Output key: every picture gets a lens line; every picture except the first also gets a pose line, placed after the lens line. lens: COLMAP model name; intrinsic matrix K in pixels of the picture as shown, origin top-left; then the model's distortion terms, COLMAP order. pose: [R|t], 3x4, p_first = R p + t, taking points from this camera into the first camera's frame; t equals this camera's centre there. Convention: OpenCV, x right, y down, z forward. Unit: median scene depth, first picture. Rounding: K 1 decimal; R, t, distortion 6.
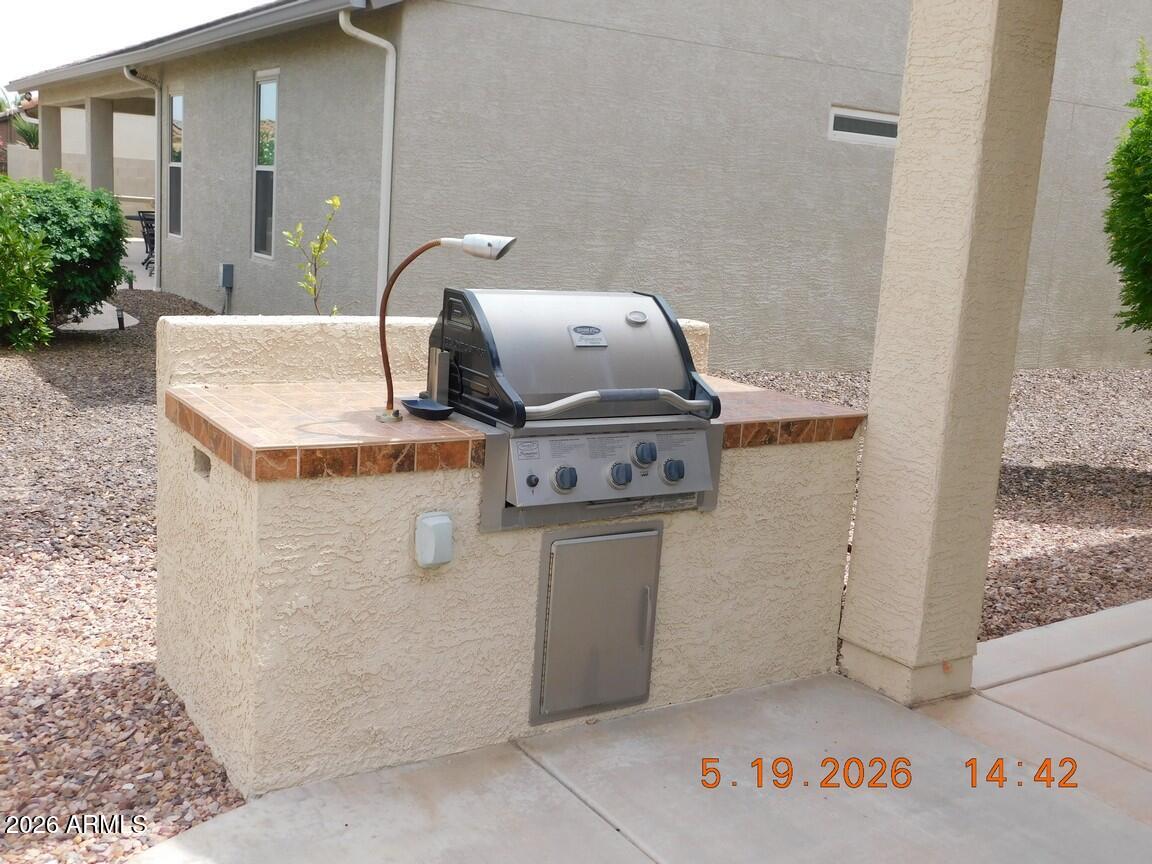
lens RADIAL K [[1204.9, 0, 576.0], [0, 1204.9, 432.0], [0, 0, 1]] dist [0.003328, 0.018842]
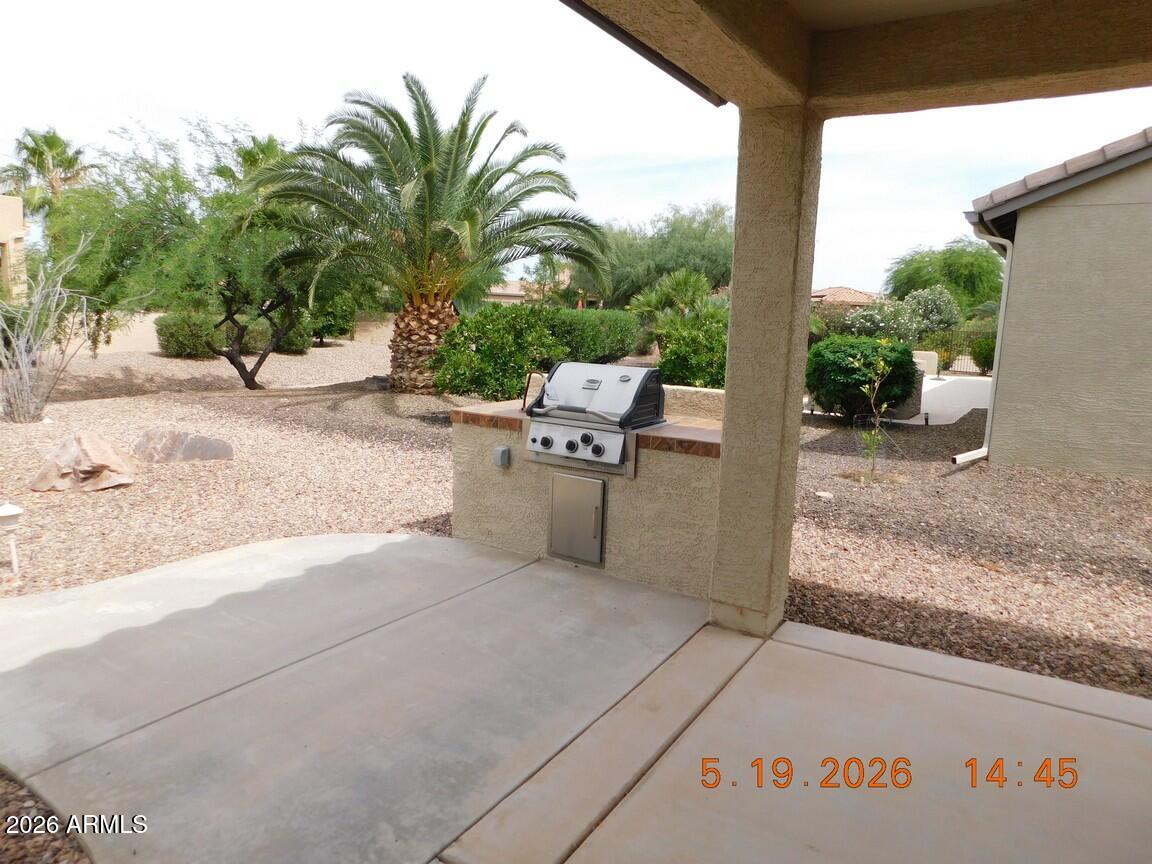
lens RADIAL K [[753.7, 0, 576.0], [0, 753.7, 432.0], [0, 0, 1]] dist [-0.079365, 0.058406]
pose [[0.423467, 0.088794, -0.901549, 1.219040], [-0.177356, 0.984053, 0.013614, -0.008831], [0.888381, 0.154130, 0.432462, 0.408729]]
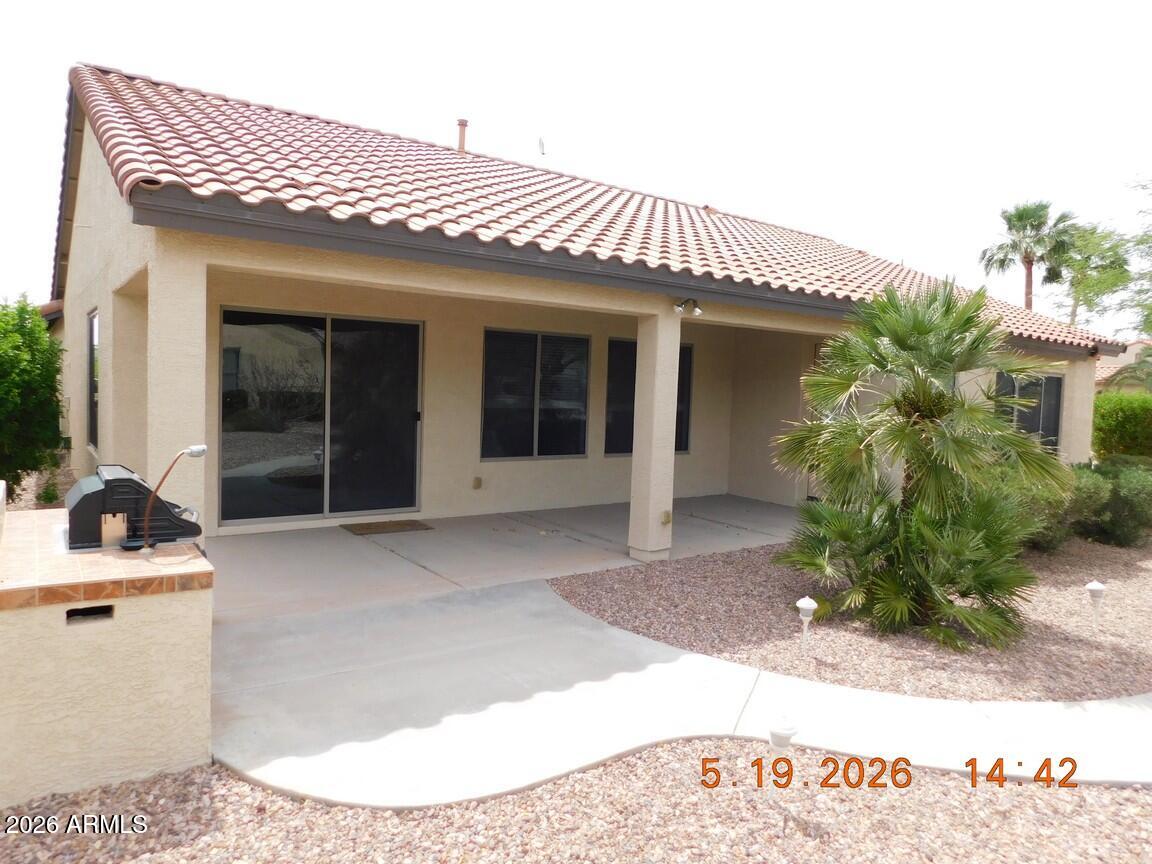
lens RADIAL K [[753.7, 0, 576.0], [0, 753.7, 432.0], [0, 0, 1]] dist [-0.079365, 0.058406]
pose [[-0.043459, -0.122184, 0.991555, -1.175231], [0.147501, 0.980832, 0.127328, -0.216857], [-0.988107, 0.151789, -0.024604, 0.340435]]
